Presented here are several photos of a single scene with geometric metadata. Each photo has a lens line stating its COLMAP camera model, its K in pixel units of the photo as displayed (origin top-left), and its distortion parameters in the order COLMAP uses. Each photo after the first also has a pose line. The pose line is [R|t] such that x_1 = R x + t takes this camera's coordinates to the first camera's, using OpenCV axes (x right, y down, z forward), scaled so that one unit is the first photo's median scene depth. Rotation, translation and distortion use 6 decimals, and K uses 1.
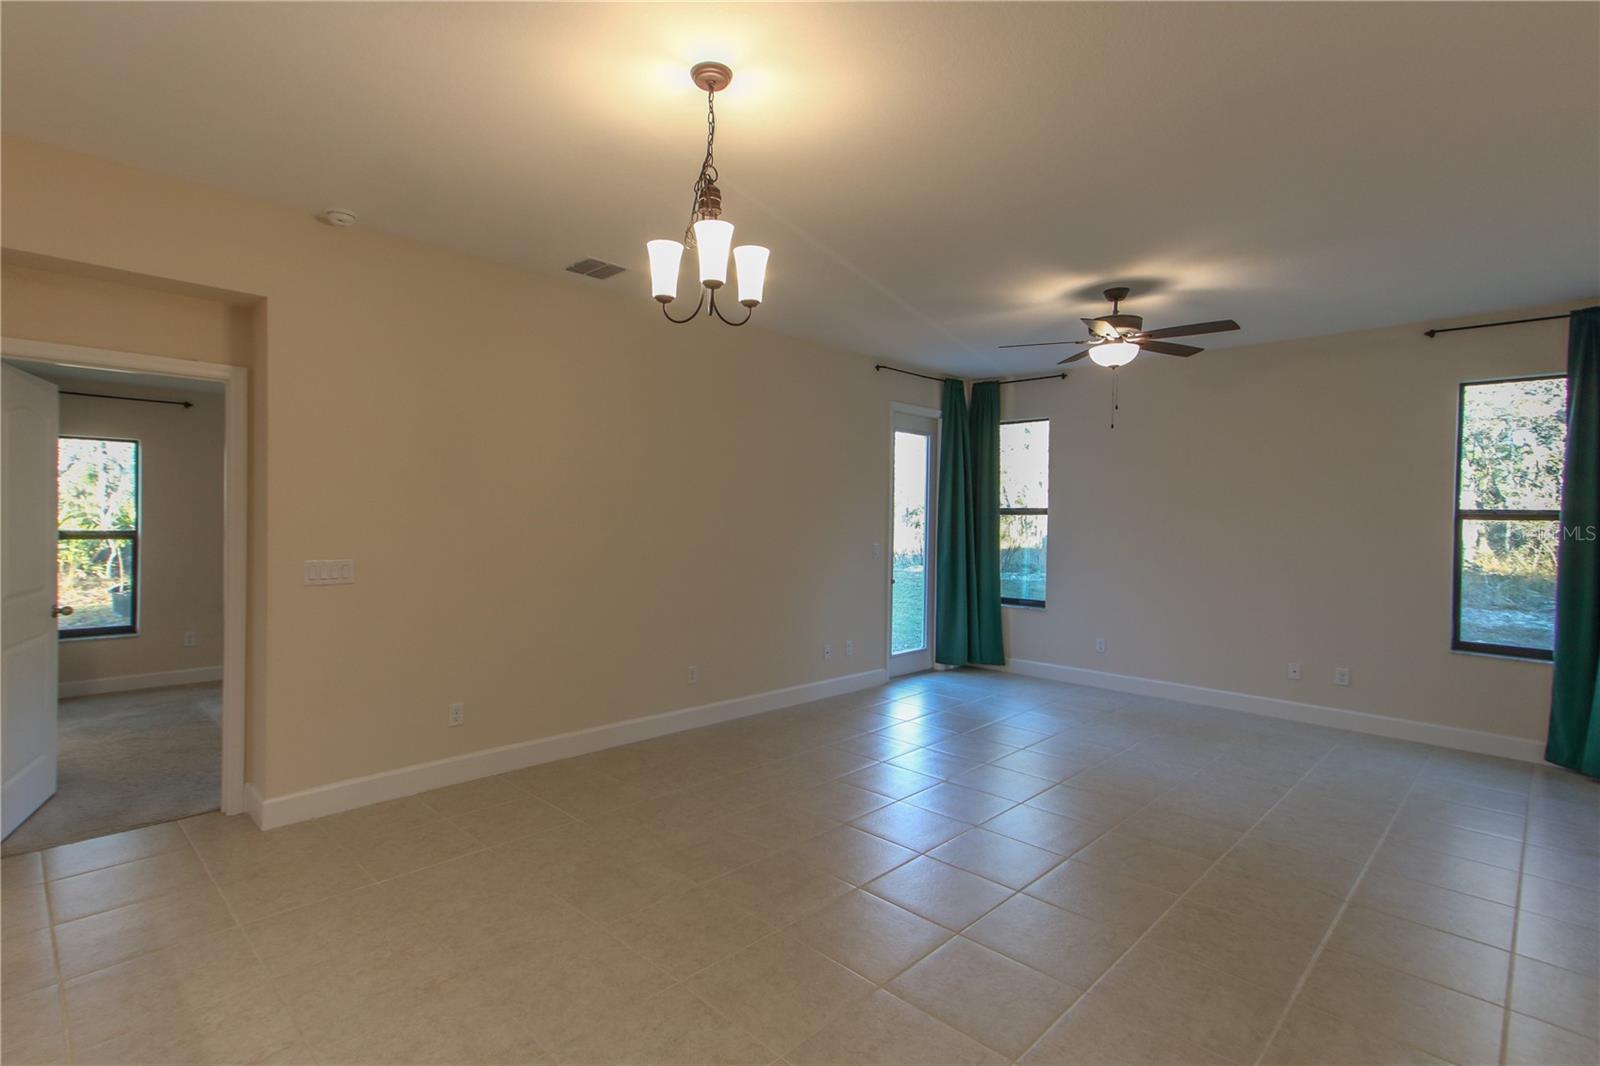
lens RADIAL K [[736.3, 0, 799.9], [0, 736.3, 521.6], [0, 0, 1]] dist [0.000511, 0.000437]
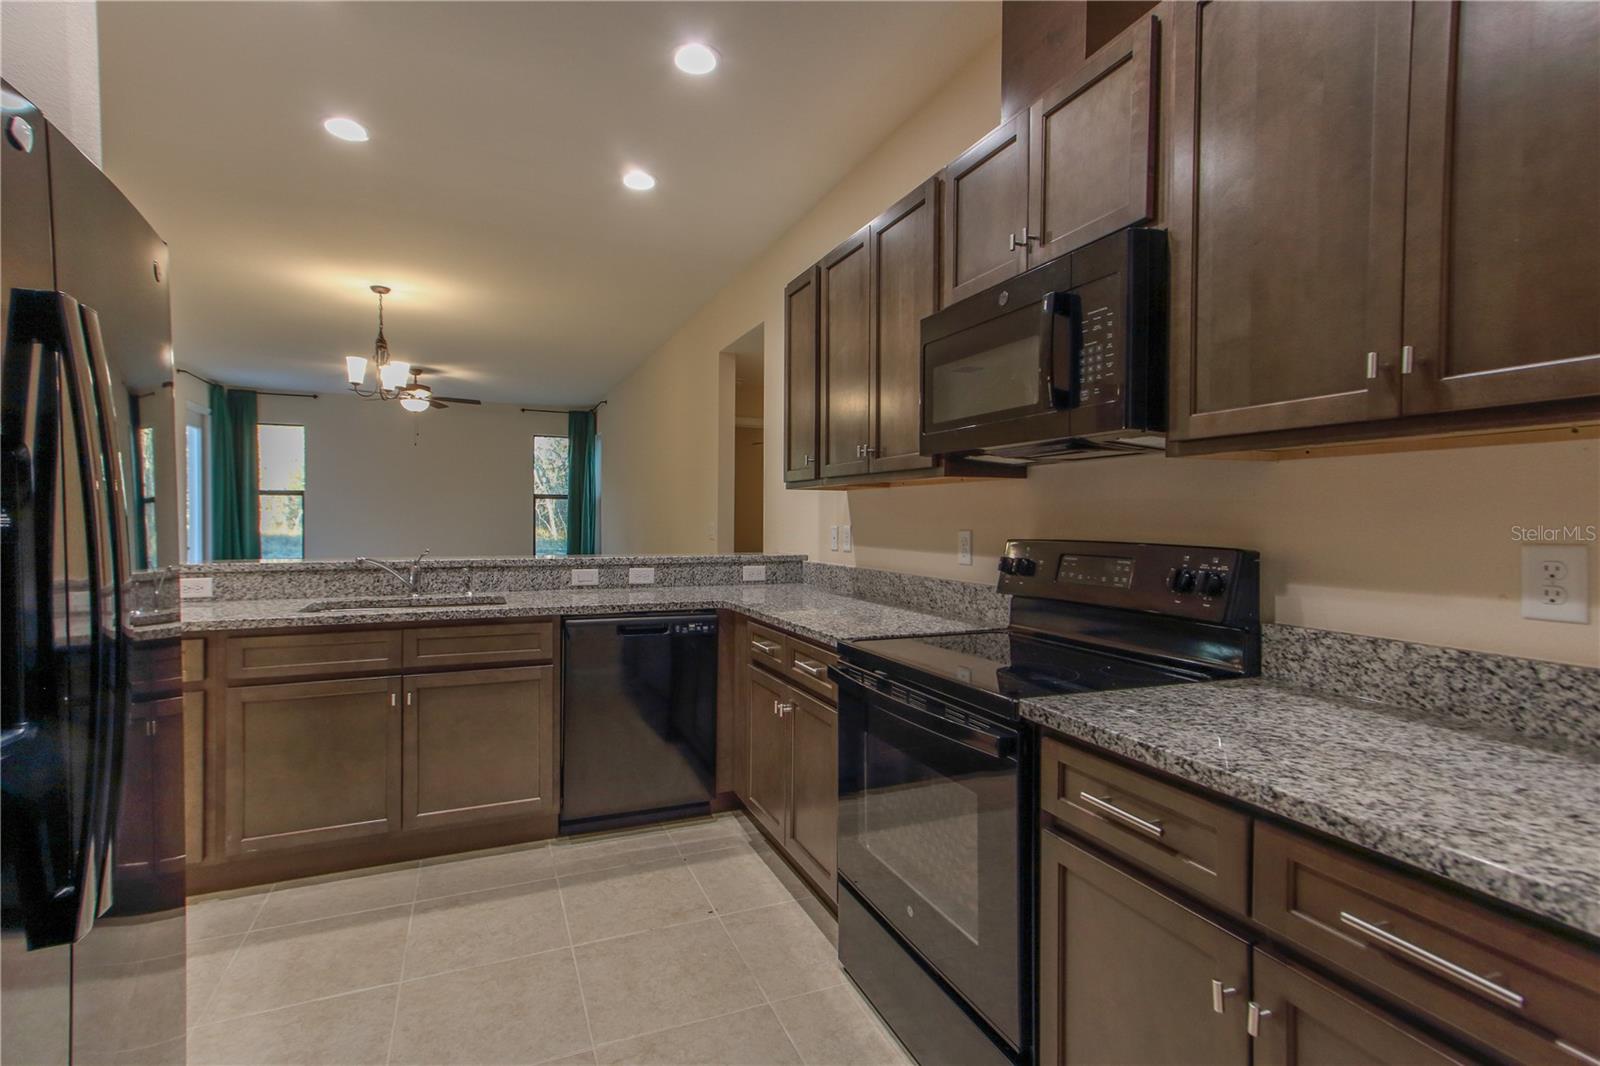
lens RADIAL K [[736.3, 0, 799.9], [0, 736.3, 521.6], [0, 0, 1]] dist [0.000511, 0.000437]
pose [[0.358933, -0.011979, 0.933287, -0.752172], [0.013555, 0.999879, 0.007621, 0.053389], [-0.933265, 0.009916, 0.359052, -0.455229]]
